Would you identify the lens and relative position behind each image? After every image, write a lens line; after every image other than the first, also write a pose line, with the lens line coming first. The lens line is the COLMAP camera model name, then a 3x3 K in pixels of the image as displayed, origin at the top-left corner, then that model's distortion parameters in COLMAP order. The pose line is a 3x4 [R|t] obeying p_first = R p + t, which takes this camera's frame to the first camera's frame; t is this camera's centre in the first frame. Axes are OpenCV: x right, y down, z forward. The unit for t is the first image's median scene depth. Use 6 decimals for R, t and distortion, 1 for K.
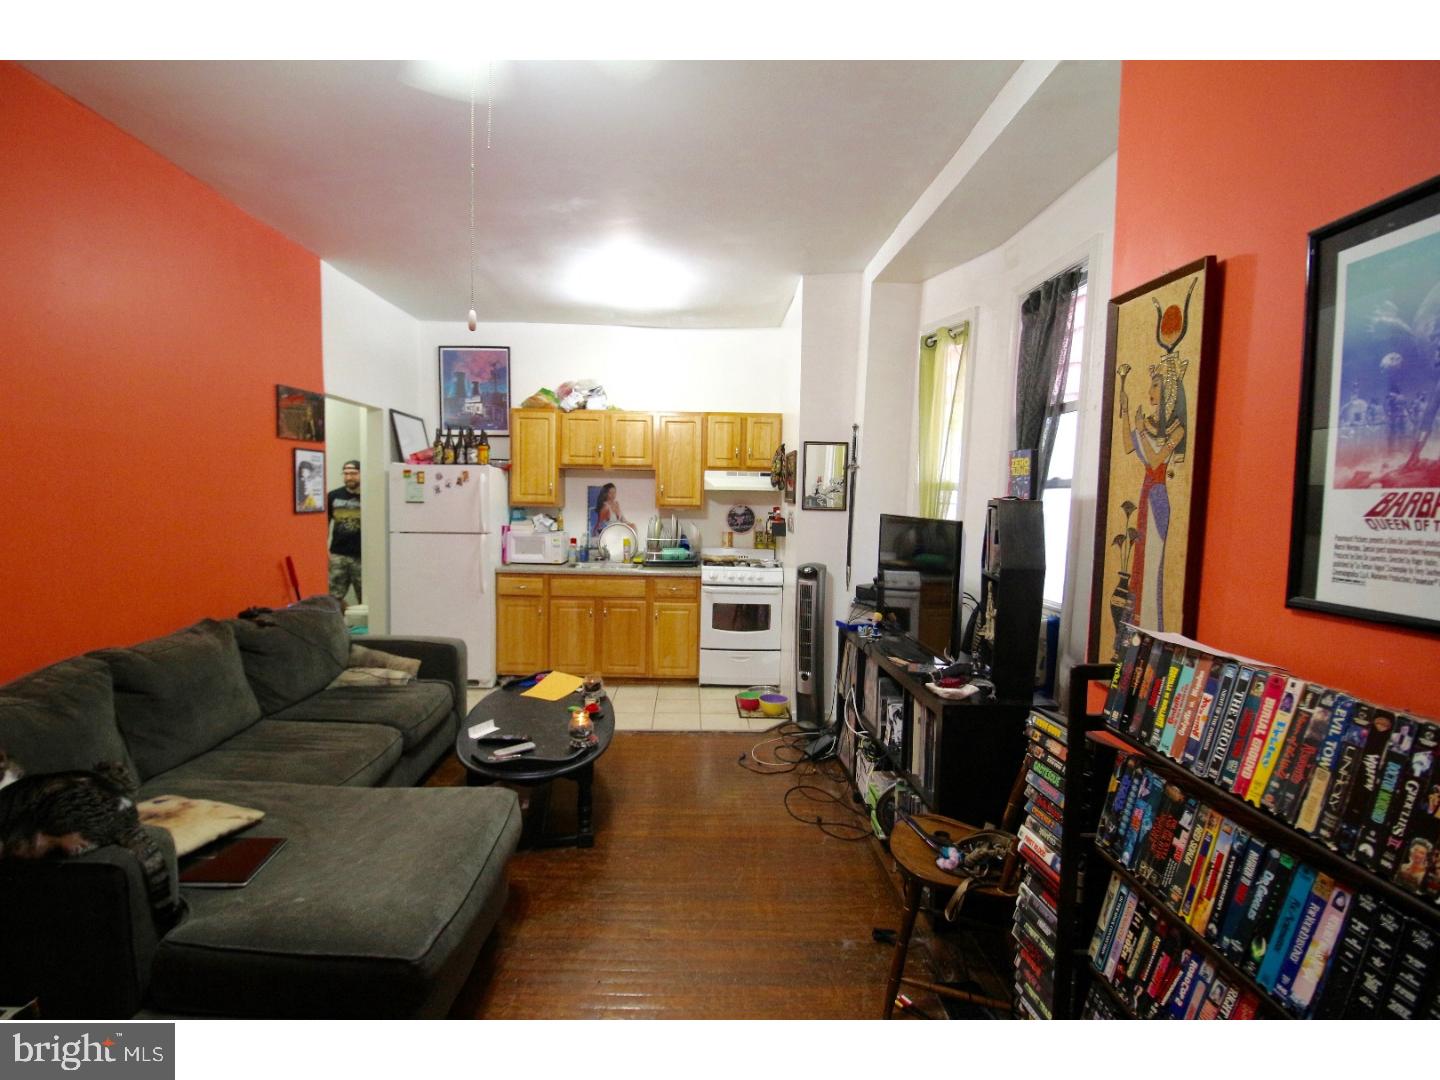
lens RADIAL K [[641.2, 0, 715.1], [0, 641.2, 538.0], [0, 0, 1]] dist [-0.005058, -0.000127]
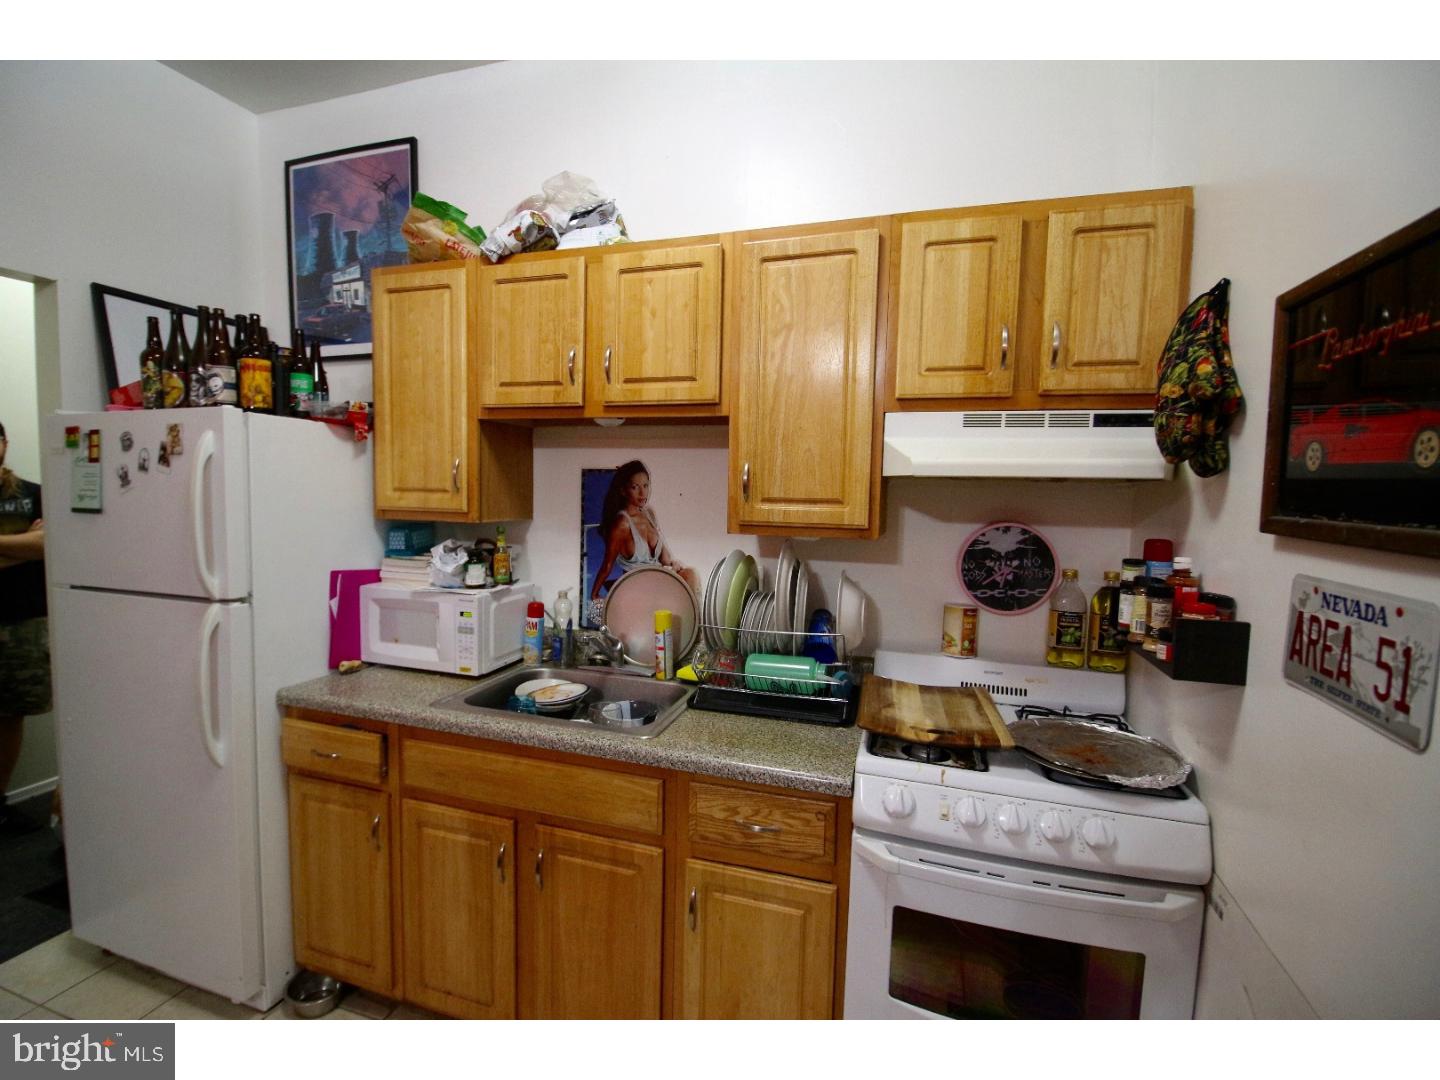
lens RADIAL K [[641.2, 0, 710.4], [0, 641.2, 531.8], [0, 0, 1]] dist [-0.005058, -0.000127]
pose [[0.939626, 0.024876, -0.341297, 0.010809], [-0.024631, 0.999684, 0.005051, -0.048898], [0.341315, 0.003660, 0.939942, 0.690150]]
